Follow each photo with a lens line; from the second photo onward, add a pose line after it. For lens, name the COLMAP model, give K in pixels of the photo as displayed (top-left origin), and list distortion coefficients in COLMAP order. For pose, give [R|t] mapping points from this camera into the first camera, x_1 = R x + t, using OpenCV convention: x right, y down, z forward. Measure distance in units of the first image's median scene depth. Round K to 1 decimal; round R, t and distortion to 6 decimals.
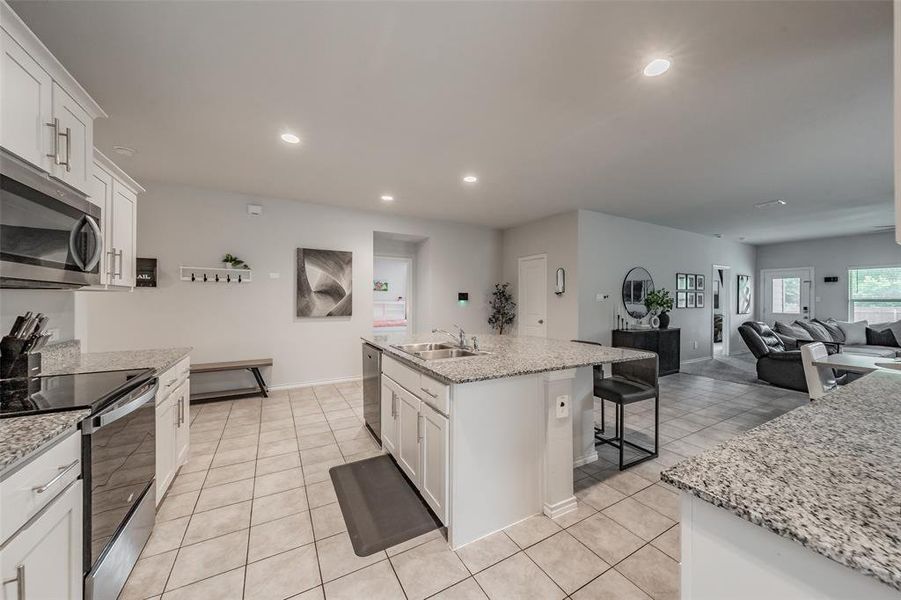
lens RADIAL K [[317.2, 0, 451.6], [0, 317.2, 299.9], [0, 0, 1]] dist [0.011271, -0.000064]
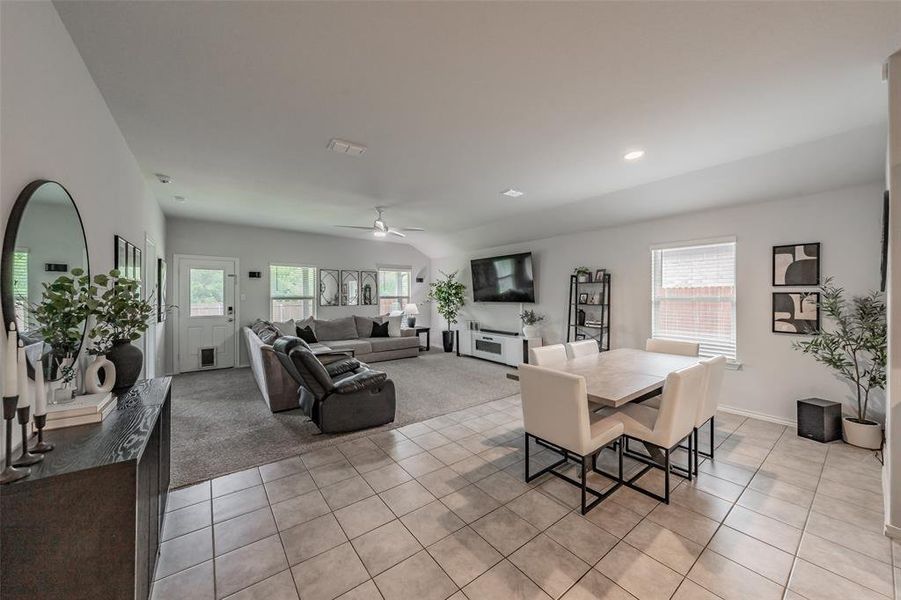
lens RADIAL K [[317.2, 0, 452.6], [0, 317.2, 296.3], [0, 0, 1]] dist [0.011271, -0.000064]
pose [[-0.160585, -0.005852, 0.987005, 0.304209], [-0.000229, 0.999983, 0.005892, -0.012699], [-0.987022, 0.000720, -0.160584, 0.793587]]
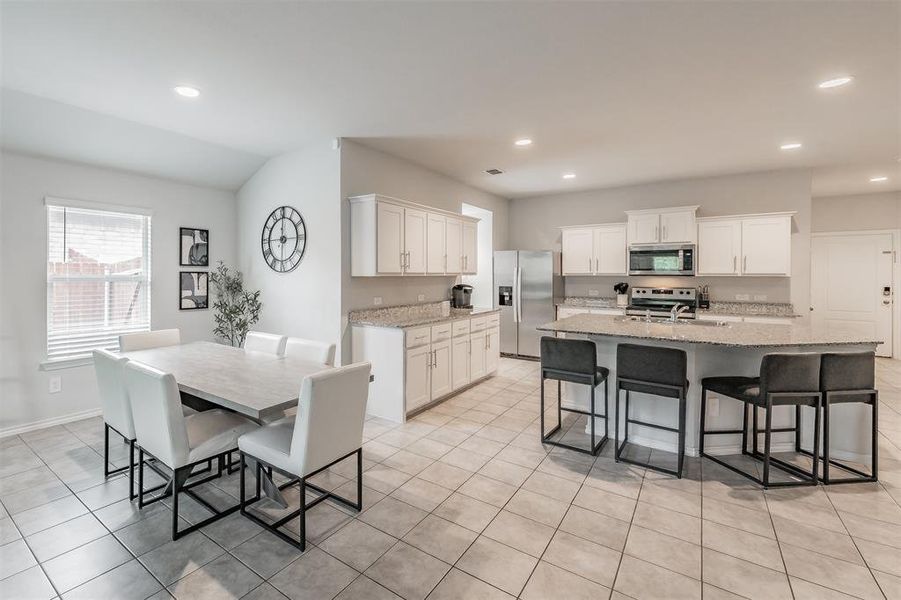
lens RADIAL K [[404.2, 0, 368.3], [0, 404.2, 275.8], [0, 0, 1]] dist [0.000802, -0.000242]
pose [[-0.931519, -0.003981, -0.363670, 0.790204], [-0.005361, 0.999982, 0.002786, -0.012291], [0.363652, 0.004545, -0.931524, 0.991040]]
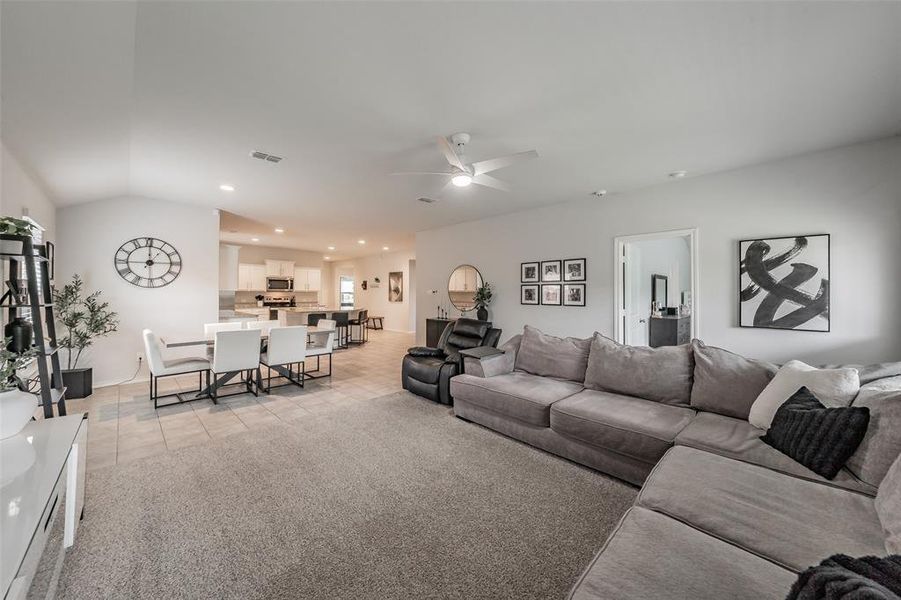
lens RADIAL K [[317.2, 0, 444.9], [0, 317.2, 290.7], [0, 0, 1]] dist [0.011271, -0.000064]
pose [[0.273564, -0.009429, -0.961808, 1.754689], [-0.003061, 0.999938, -0.010674, -0.000256], [0.961849, 0.005864, 0.273518, 0.673387]]
